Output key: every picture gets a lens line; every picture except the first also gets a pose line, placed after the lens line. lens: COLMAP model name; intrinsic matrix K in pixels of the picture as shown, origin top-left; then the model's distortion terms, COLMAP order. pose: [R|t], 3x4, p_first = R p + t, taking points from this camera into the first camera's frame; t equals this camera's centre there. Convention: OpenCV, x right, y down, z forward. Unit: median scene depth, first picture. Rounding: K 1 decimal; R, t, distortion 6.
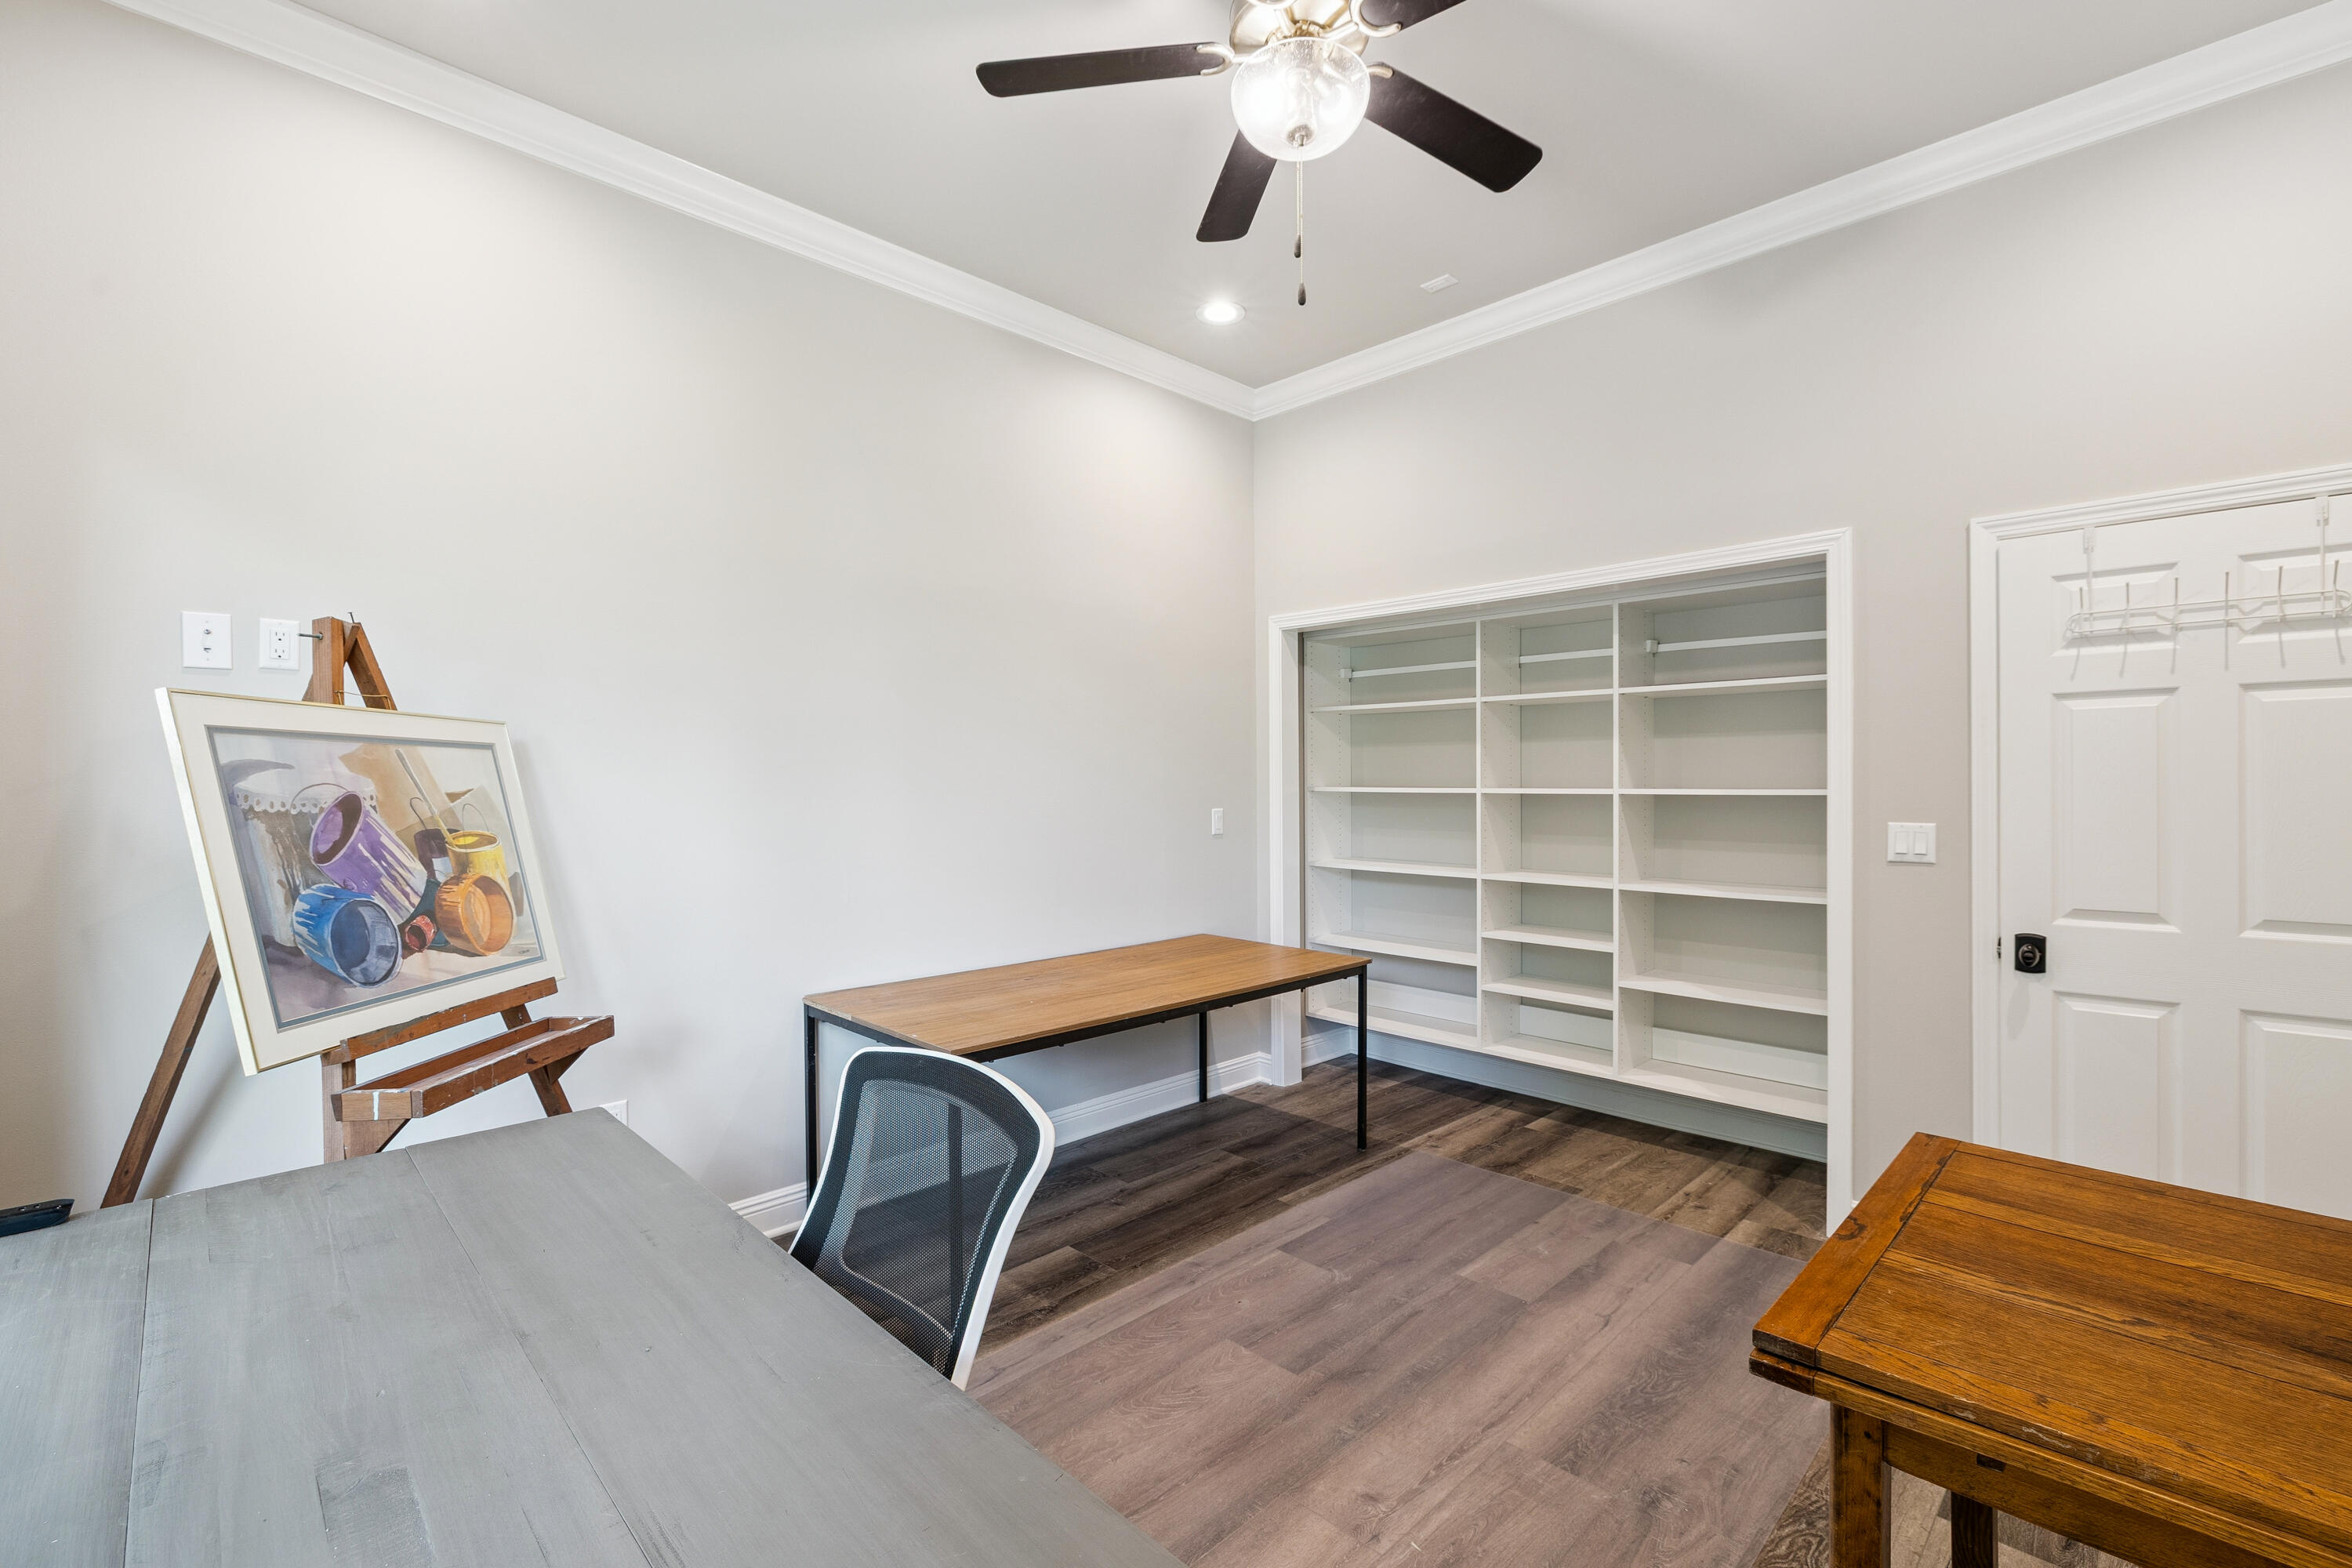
lens RADIAL K [[1000.9, 0, 1196.6], [0, 1000.9, 785.3], [0, 0, 1]] dist [-0.001937, 0.000403]
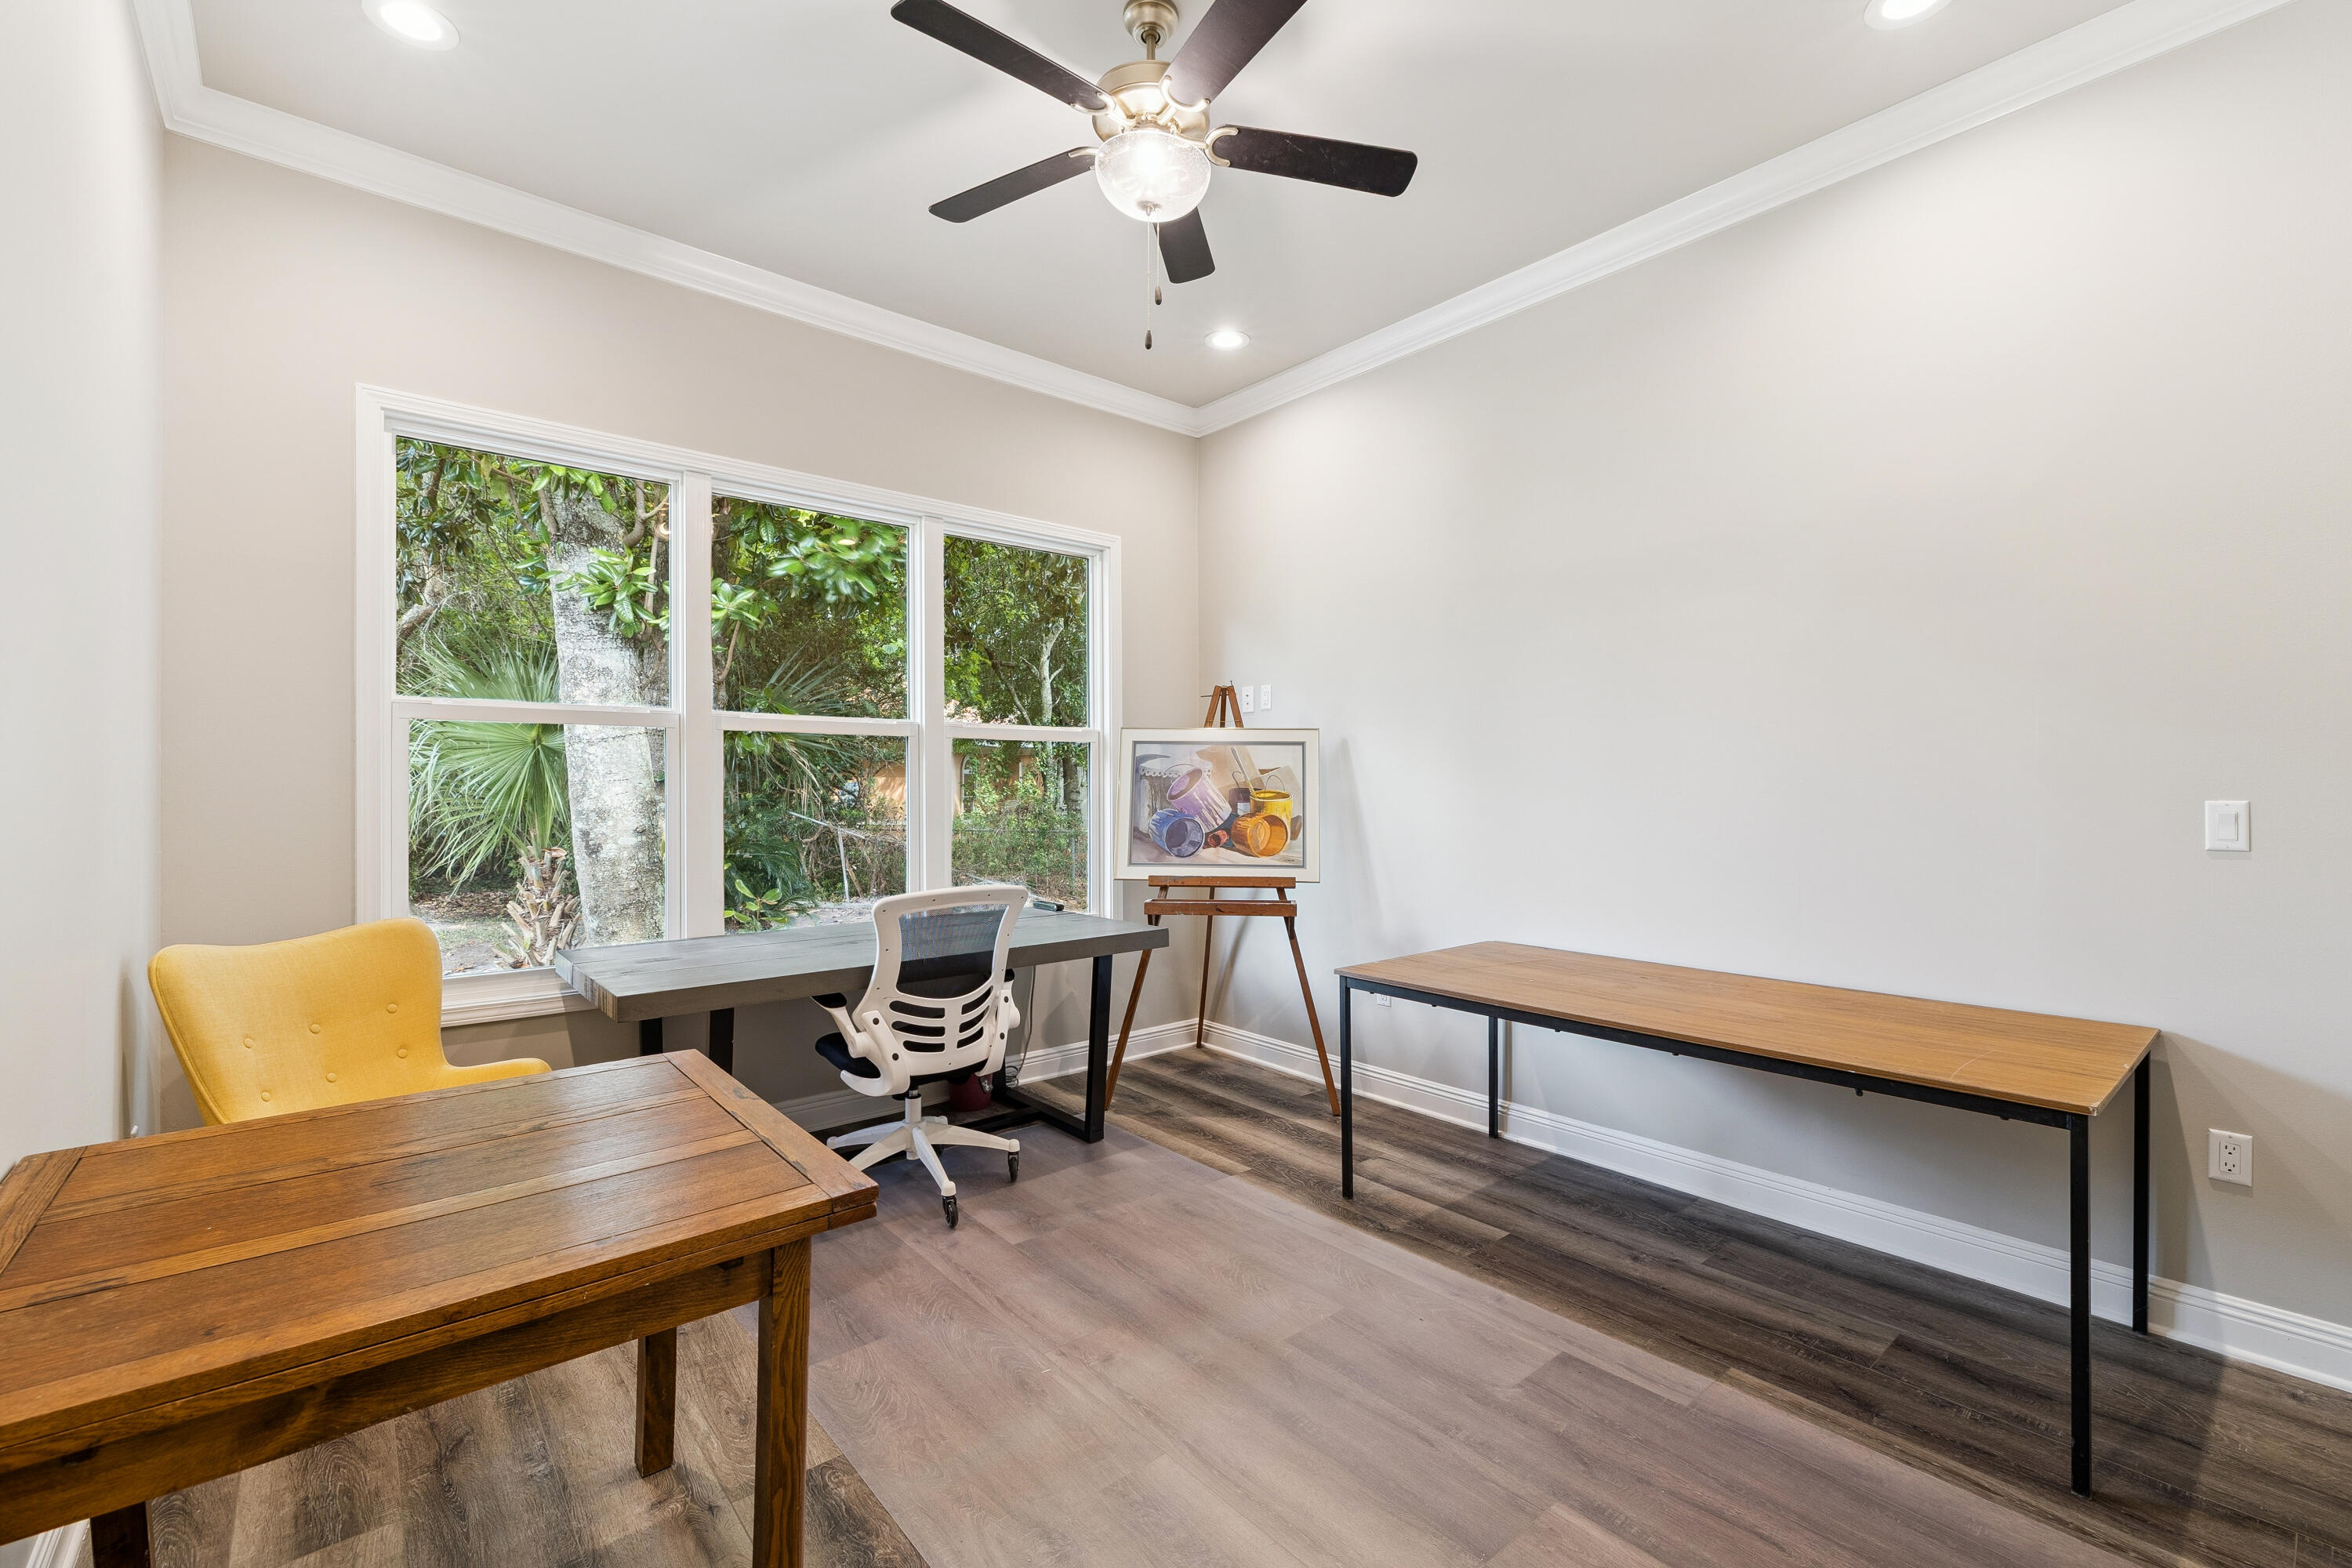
lens RADIAL K [[1000.9, 0, 1195.8], [0, 1000.9, 782.0], [0, 0, 1]] dist [-0.001937, 0.000403]
pose [[-0.065540, -0.002347, -0.997847, 1.077919], [-0.004580, 0.999987, -0.002051, 0.034030], [0.997839, 0.004436, -0.065550, 0.952450]]
